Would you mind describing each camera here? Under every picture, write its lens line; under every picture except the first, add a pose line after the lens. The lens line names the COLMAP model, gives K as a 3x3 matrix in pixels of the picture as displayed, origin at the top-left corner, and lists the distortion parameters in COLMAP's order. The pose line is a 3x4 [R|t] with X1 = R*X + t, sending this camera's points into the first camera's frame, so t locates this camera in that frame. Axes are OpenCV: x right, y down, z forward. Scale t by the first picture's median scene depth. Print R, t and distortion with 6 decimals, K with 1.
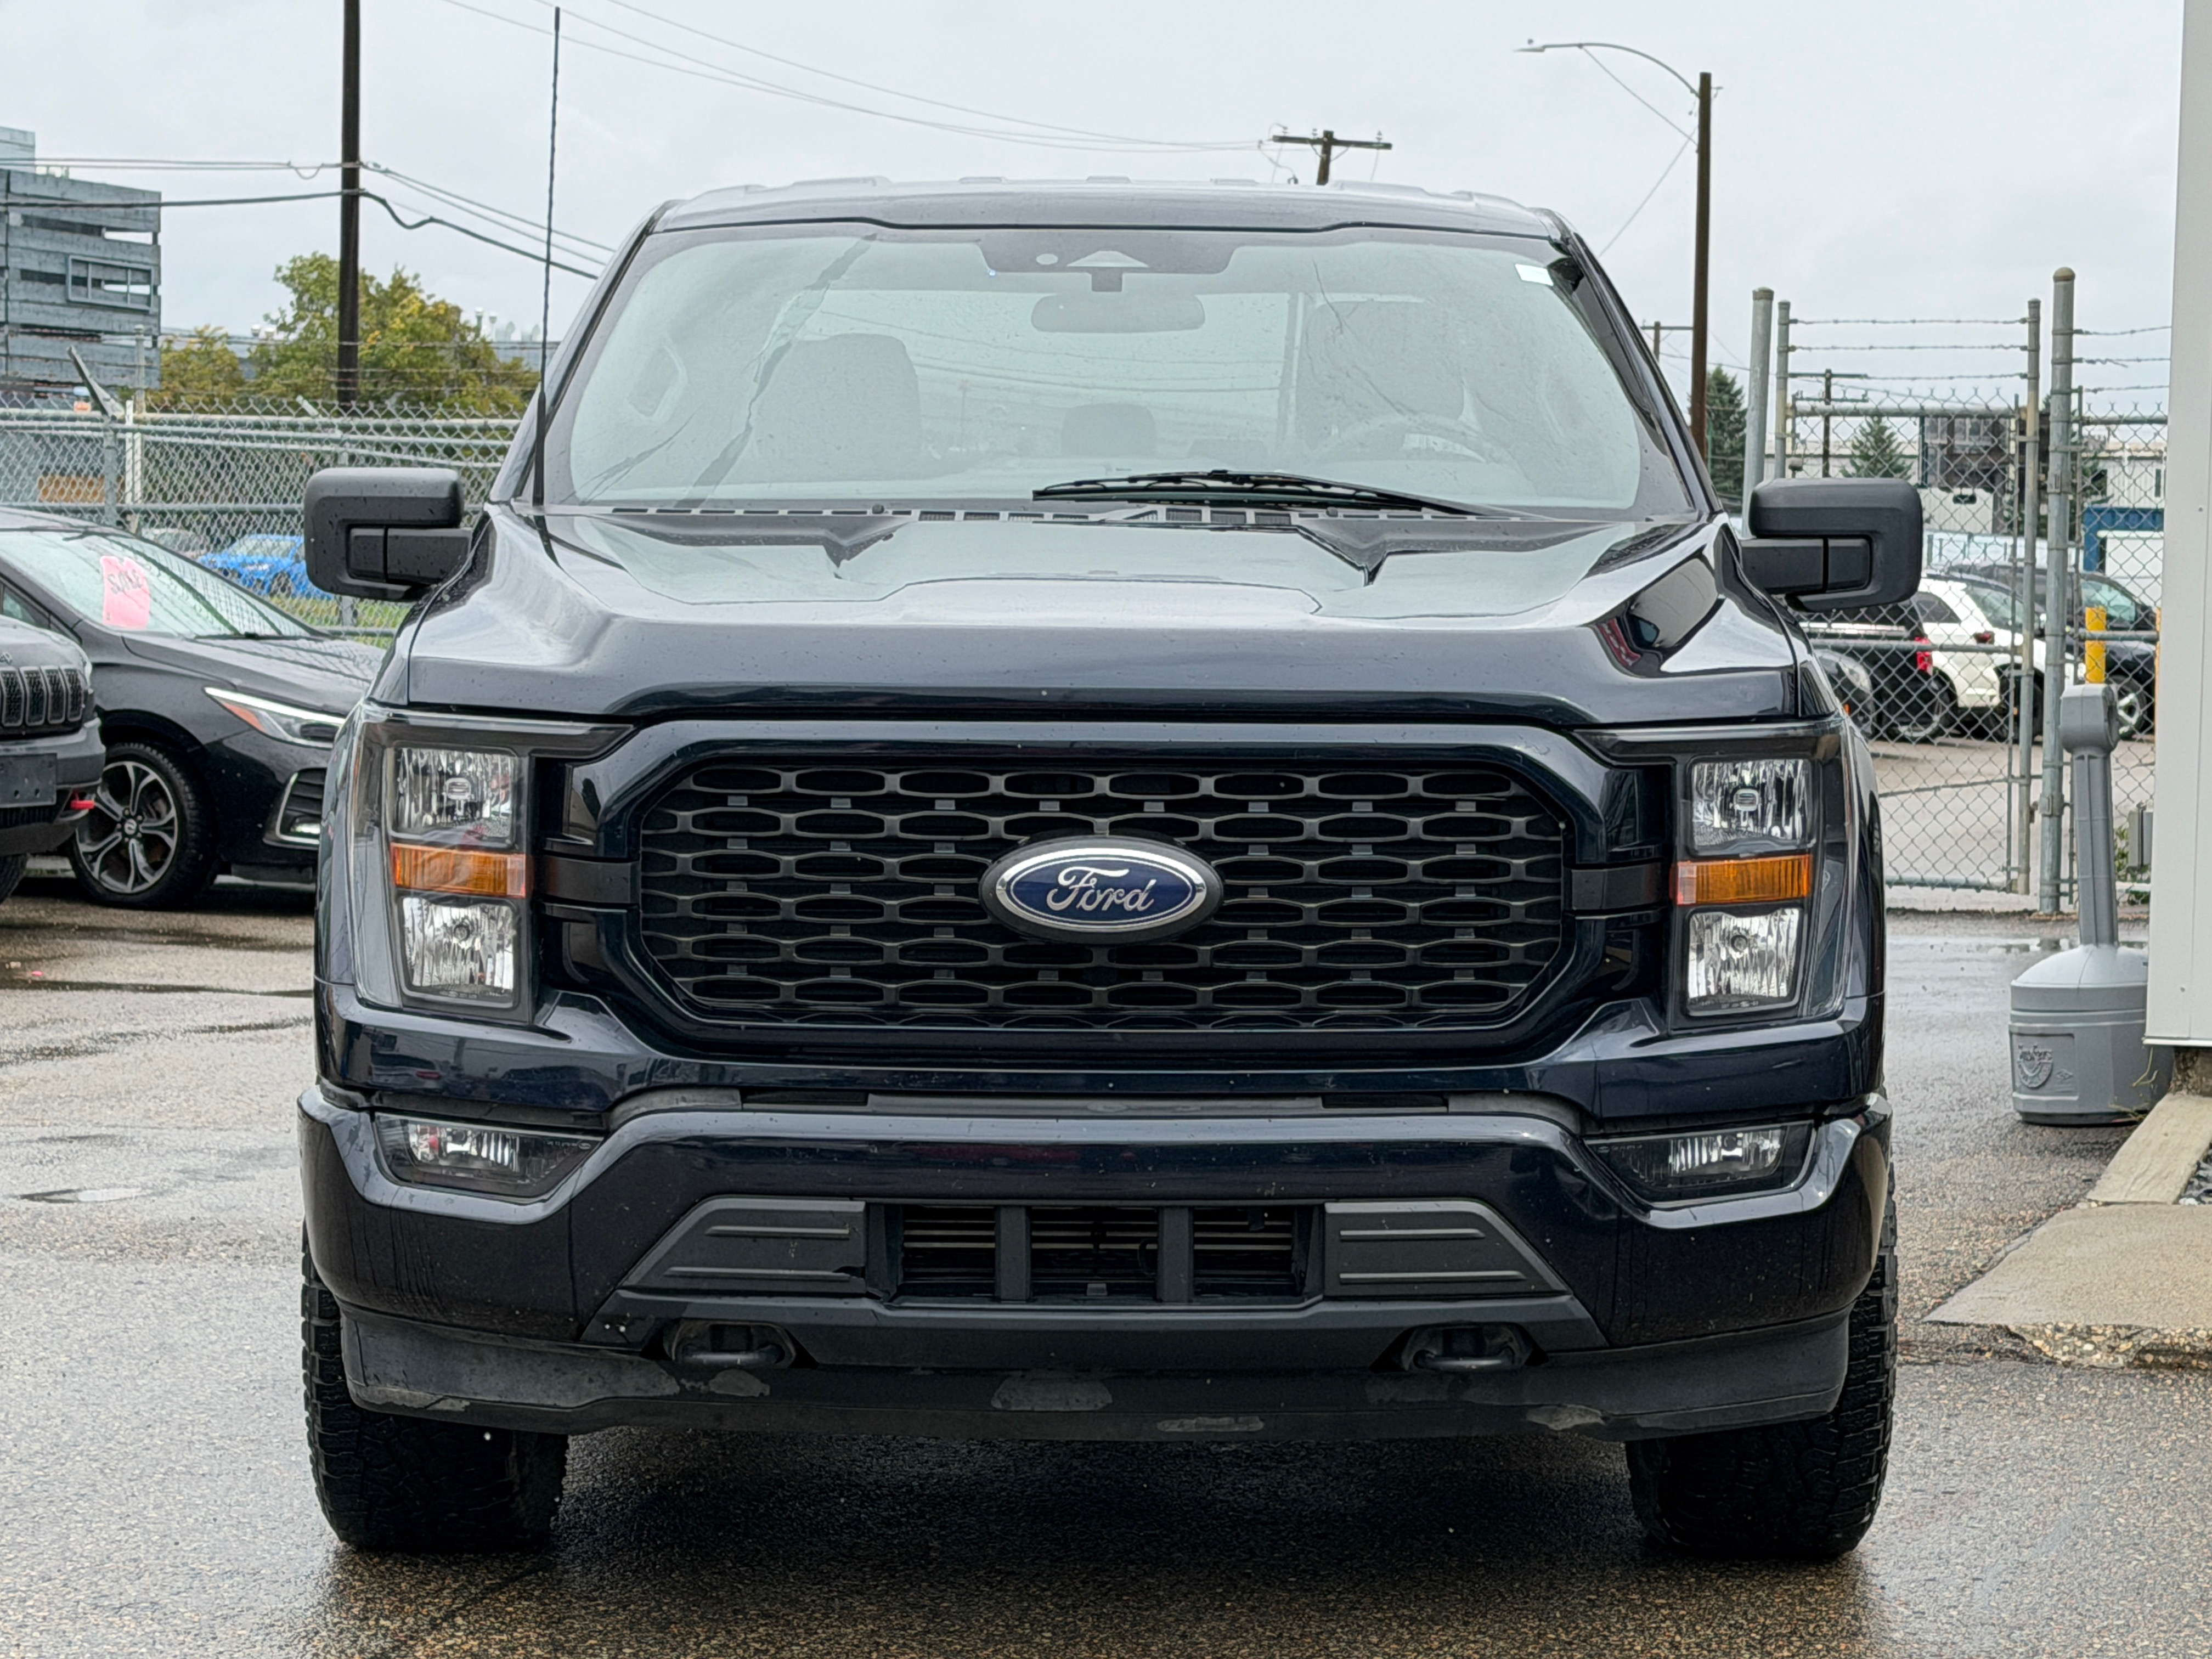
lens RADIAL K [[5108.6, 0, 1106.0], [0, 5108.6, 829.5], [0, 0, 1]] dist [0.077166, -0.102474]
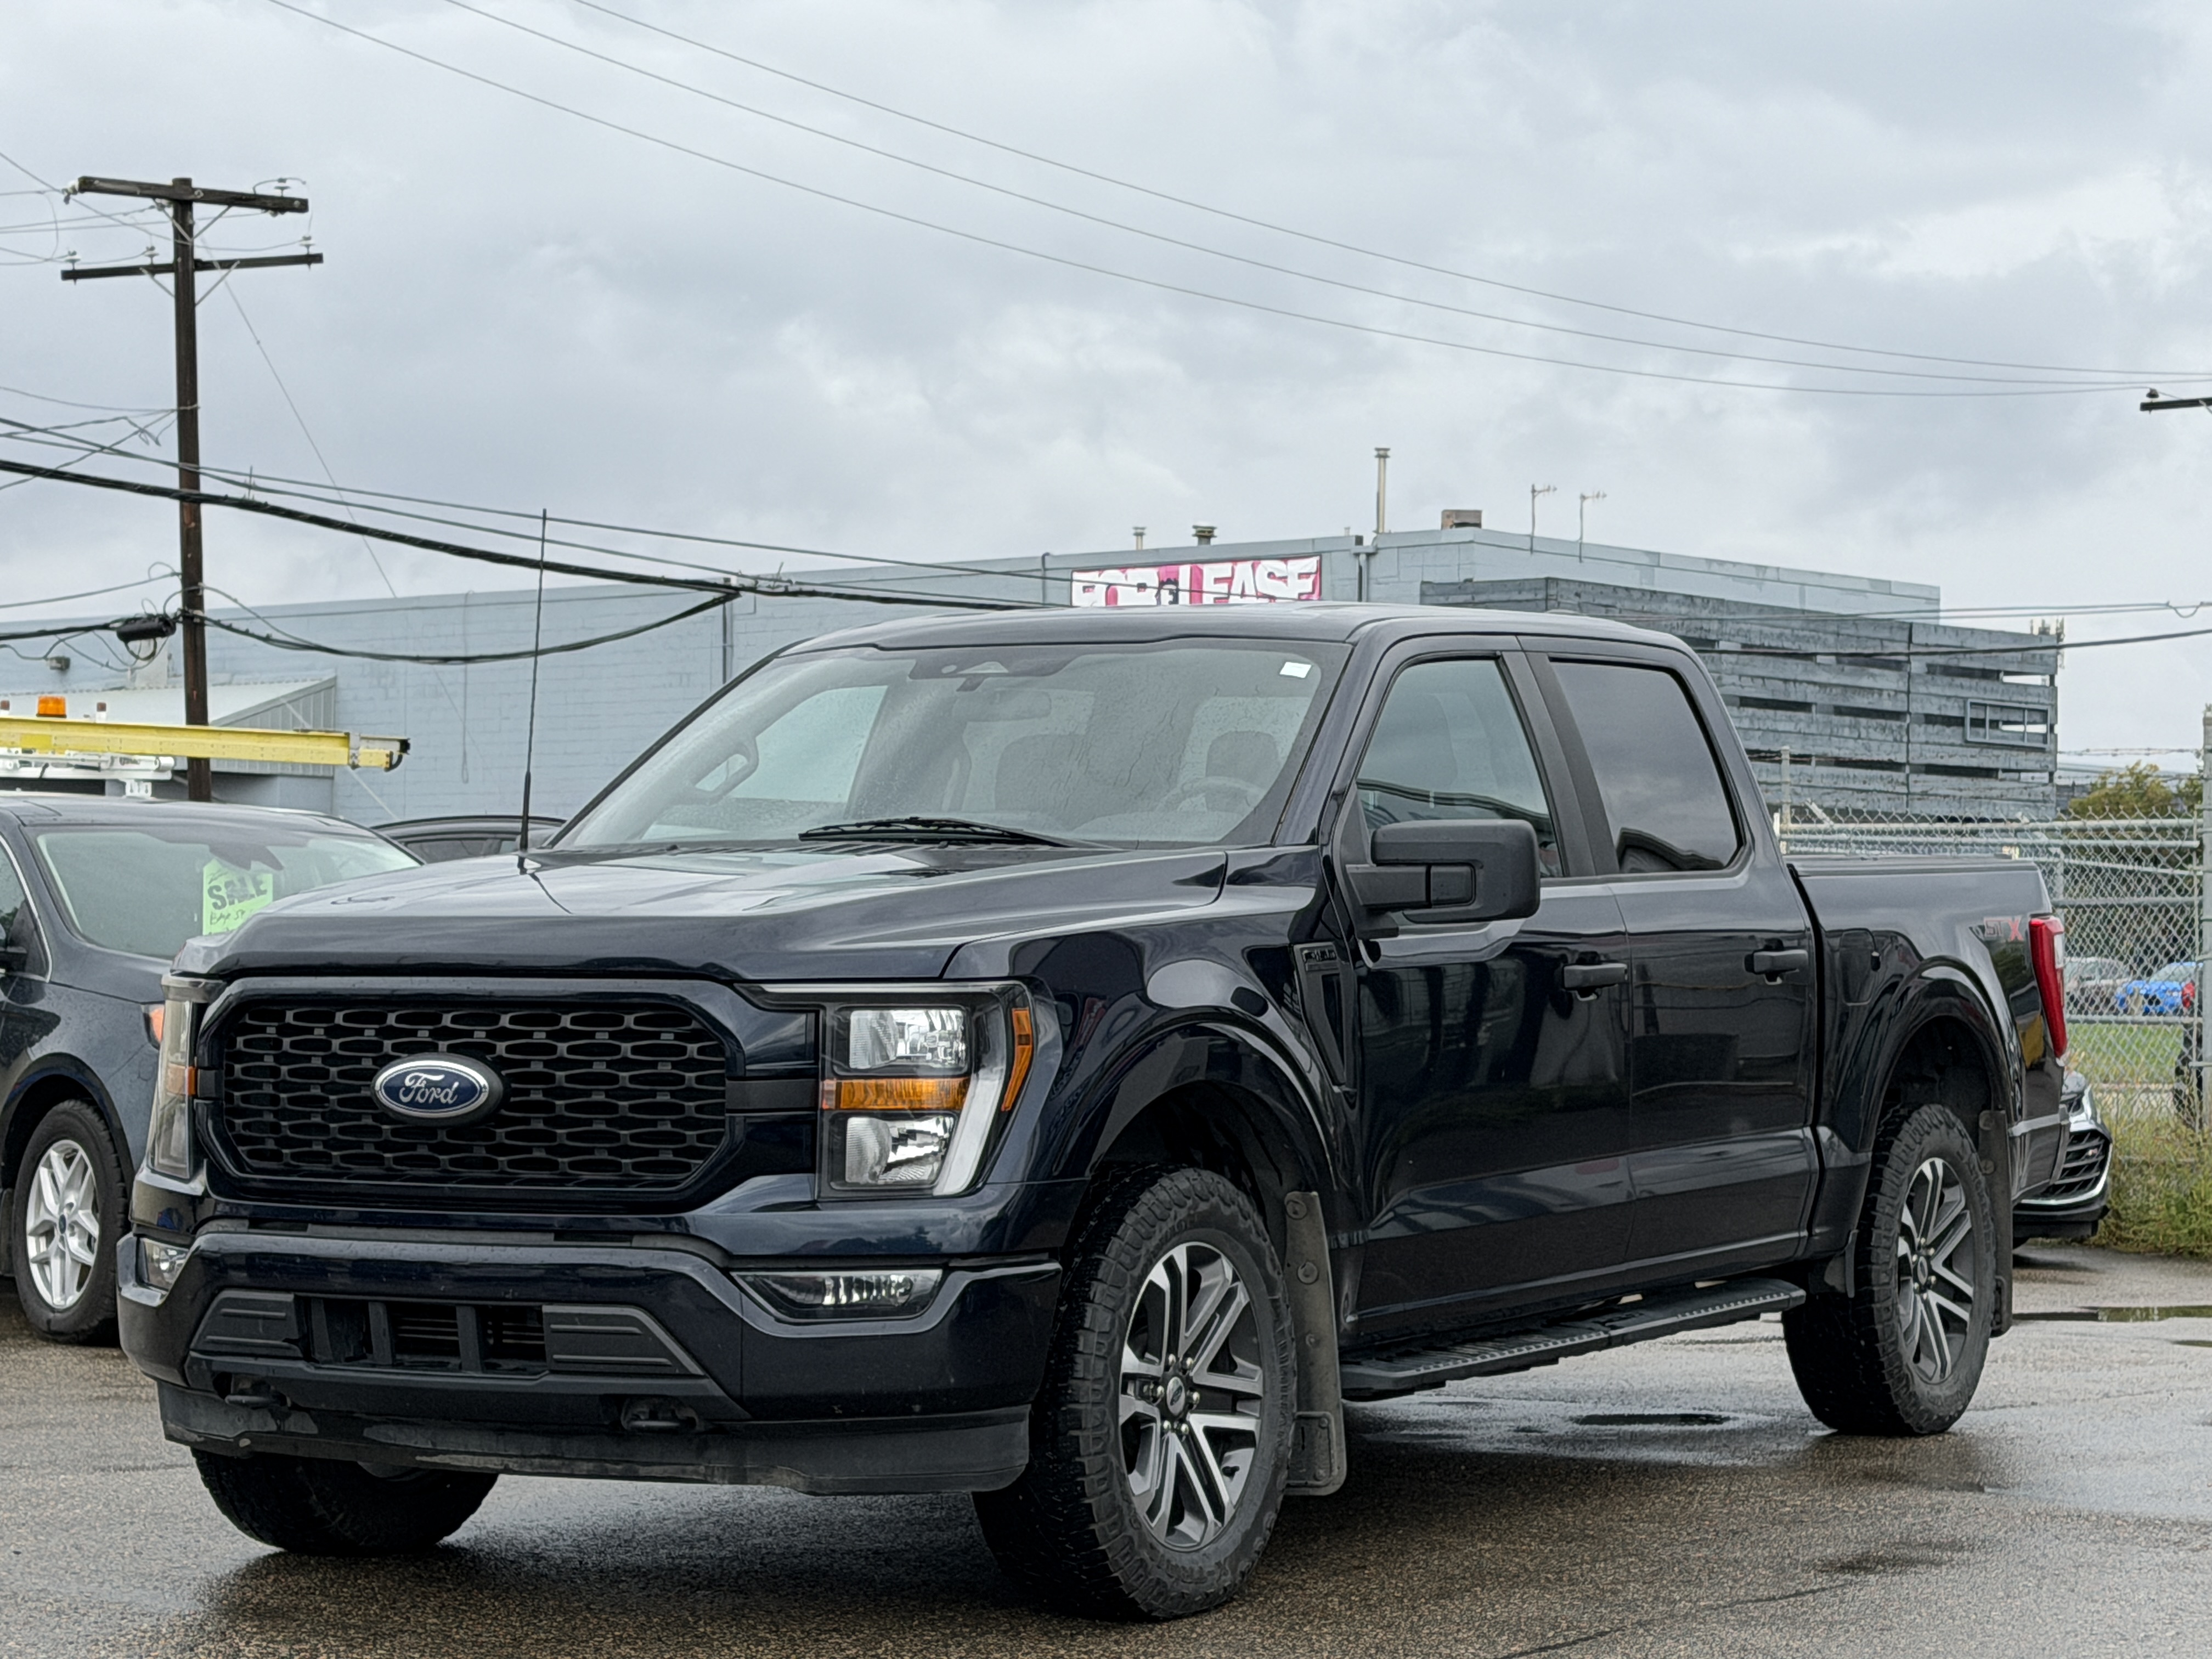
lens RADIAL K [[5347.1, 0, 938.2], [0, 5347.1, 837.1], [0, 0, 1]] dist [-0.548964, 10.812232]
pose [[0.849040, -0.016706, -0.528064, 0.923260], [-0.030412, 0.996297, -0.080417, 0.057604], [0.527452, 0.084337, 0.845388, -0.227752]]
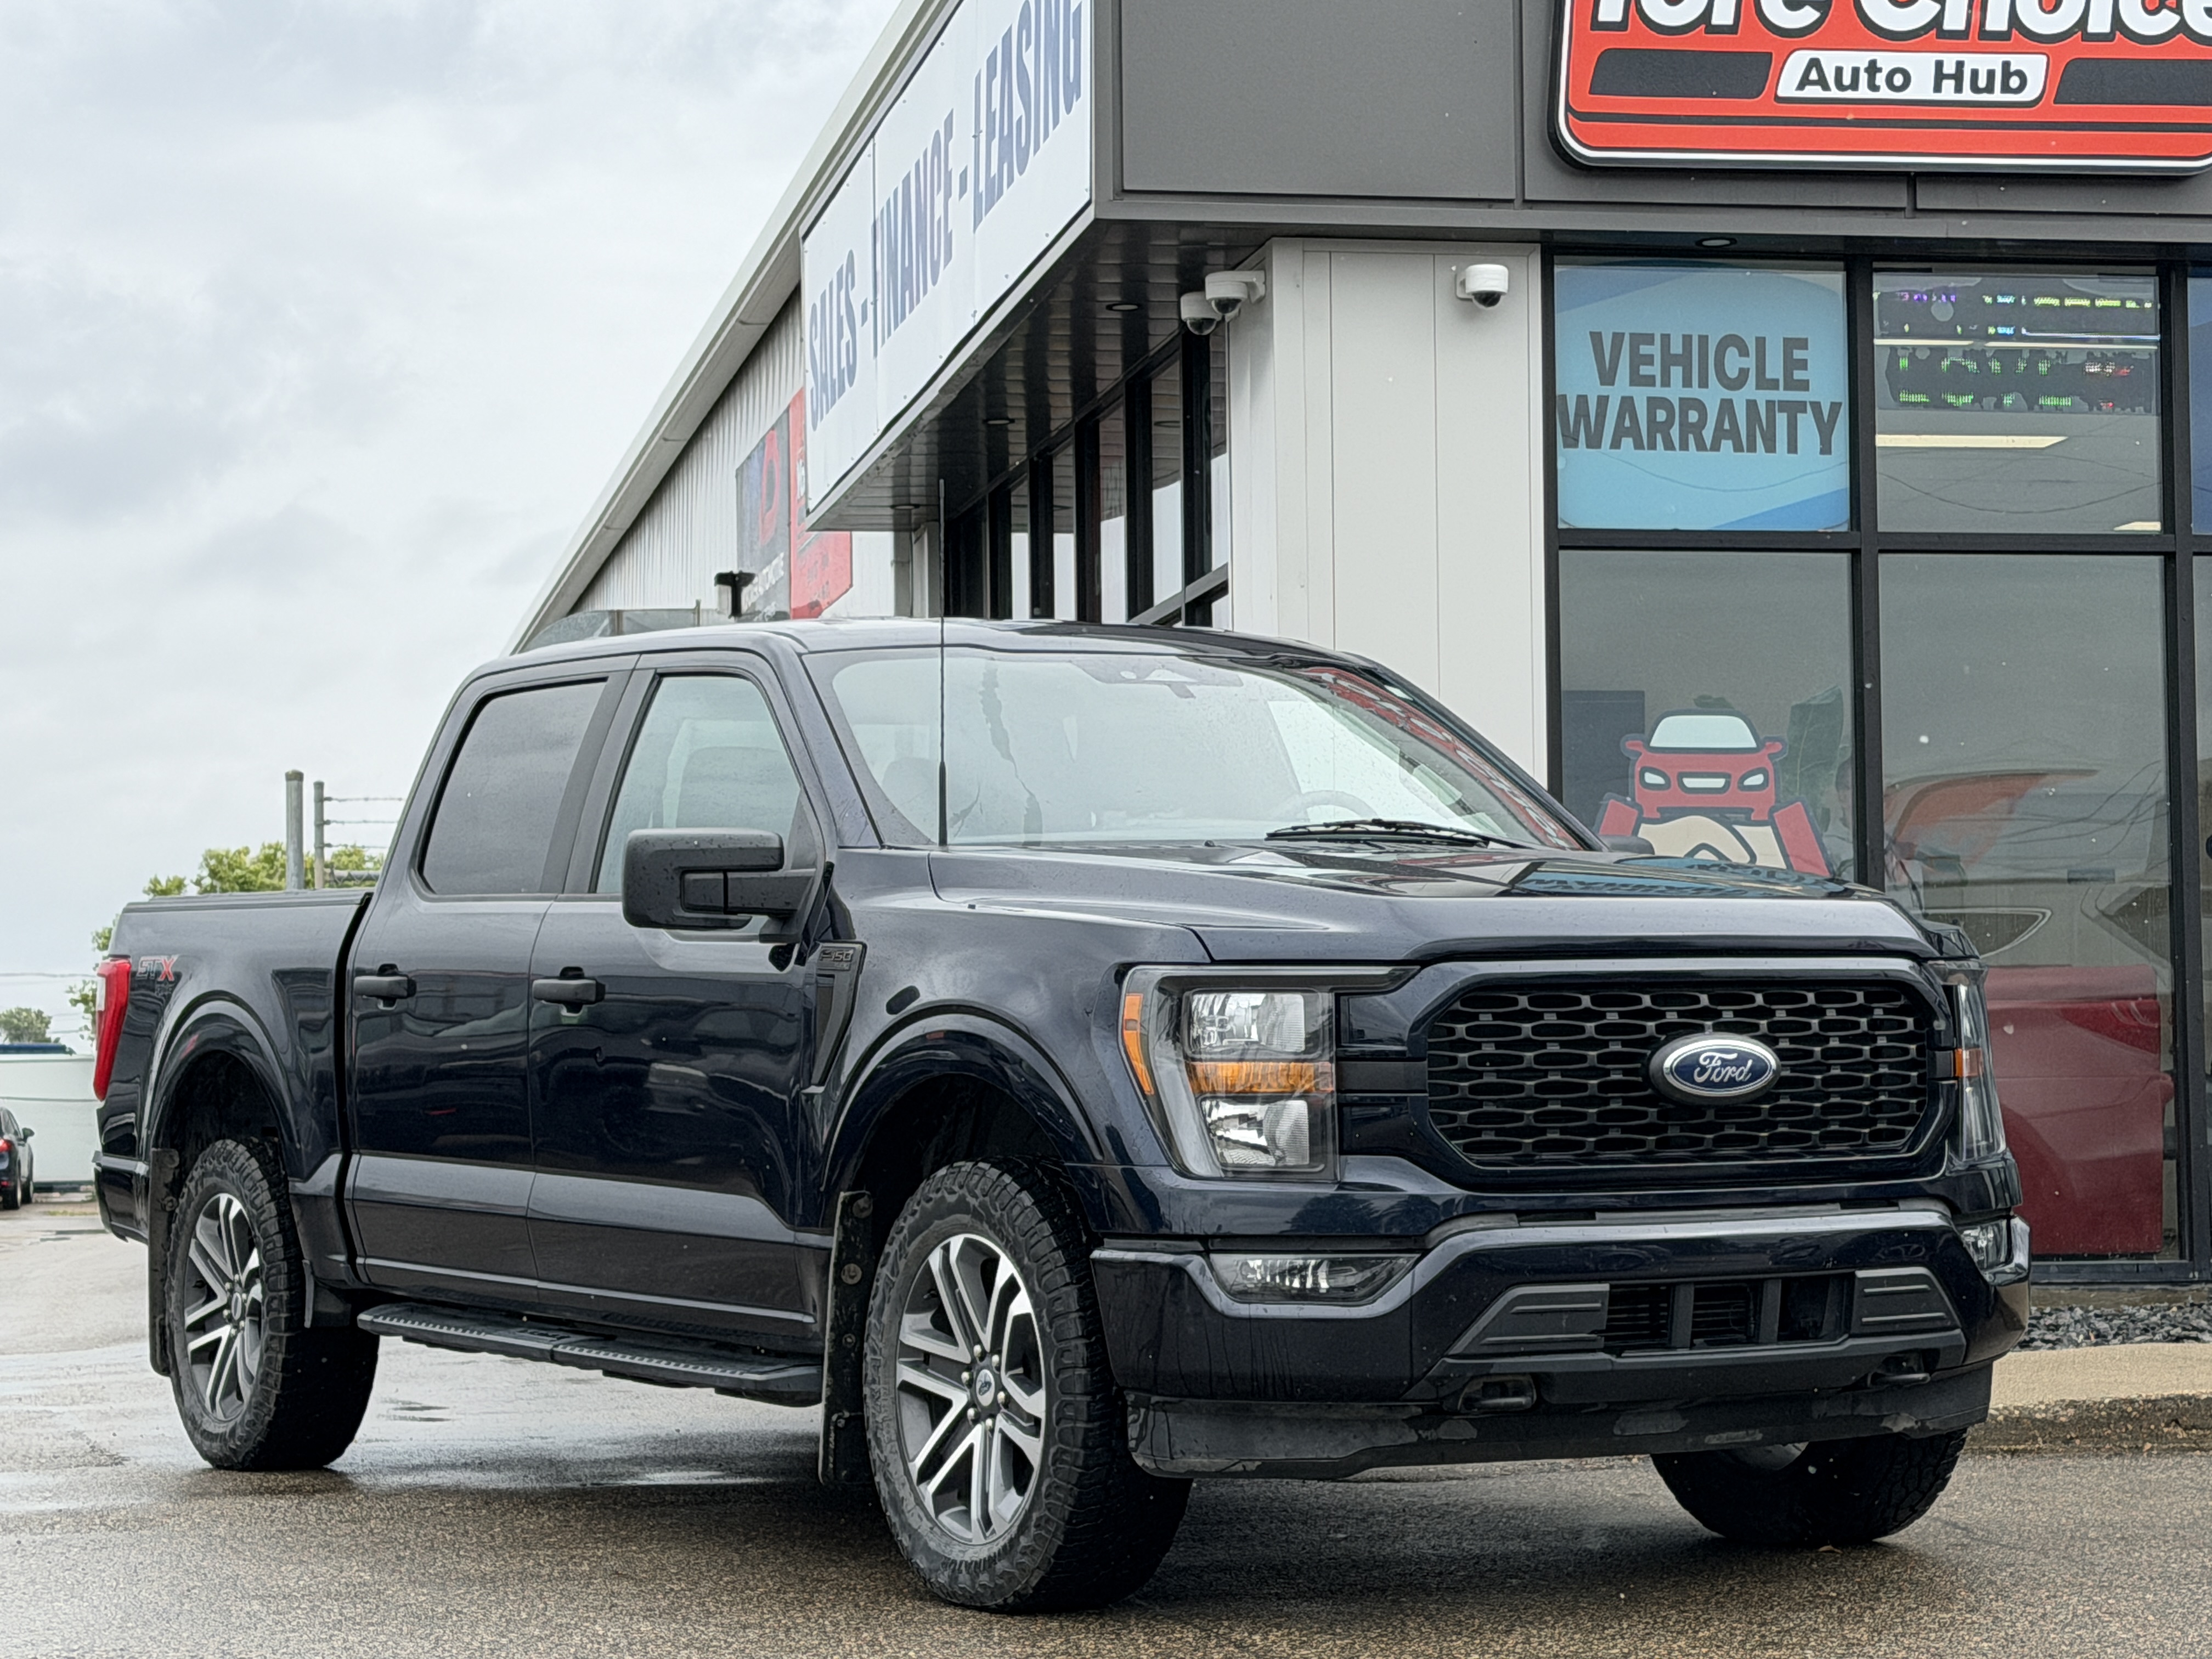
lens RADIAL K [[5108.6, 0, 1106.0], [0, 5108.6, 829.5], [0, 0, 1]] dist [0.077166, -0.102474]
pose [[0.859789, -0.000256, 0.510650, -0.905815], [0.055451, 0.994133, -0.092866, 0.070314], [-0.507630, 0.108161, 0.854759, -0.193924]]
